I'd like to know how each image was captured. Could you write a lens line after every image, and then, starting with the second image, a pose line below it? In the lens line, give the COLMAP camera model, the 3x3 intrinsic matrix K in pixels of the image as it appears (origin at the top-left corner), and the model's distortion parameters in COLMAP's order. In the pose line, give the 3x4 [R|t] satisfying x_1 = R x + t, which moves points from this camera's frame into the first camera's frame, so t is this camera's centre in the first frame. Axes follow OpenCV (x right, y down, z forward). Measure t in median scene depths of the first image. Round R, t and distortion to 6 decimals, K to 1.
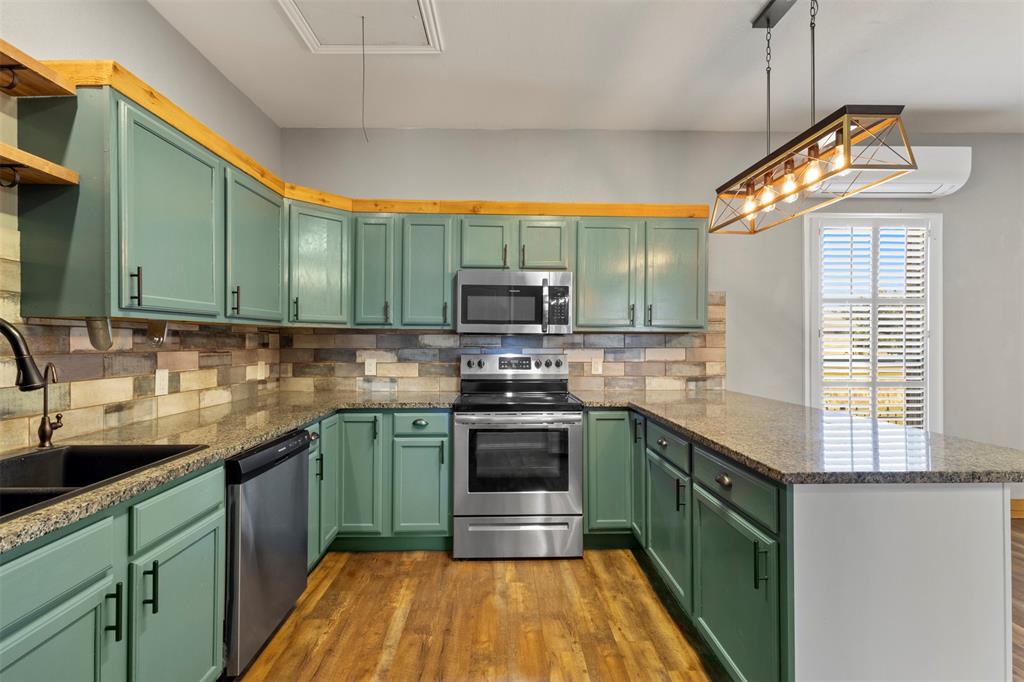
lens RADIAL K [[472.8, 0, 511.7], [0, 472.8, 340.2], [0, 0, 1]] dist [0.001537, -0.000164]
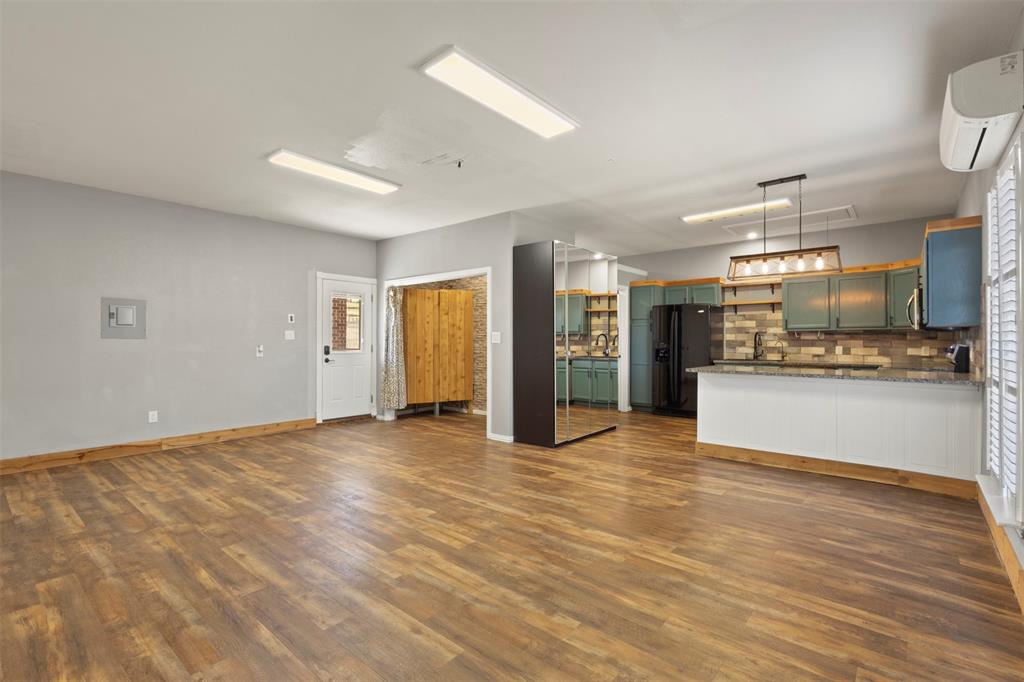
lens RADIAL K [[472.8, 0, 511.3], [0, 472.8, 338.8], [0, 0, 1]] dist [0.001537, -0.000164]
pose [[-0.662987, 0.003919, -0.748621, 2.807804], [0.007059, 0.999975, -0.001016, 0.004042], [0.748598, -0.005958, -0.662998, 1.383885]]
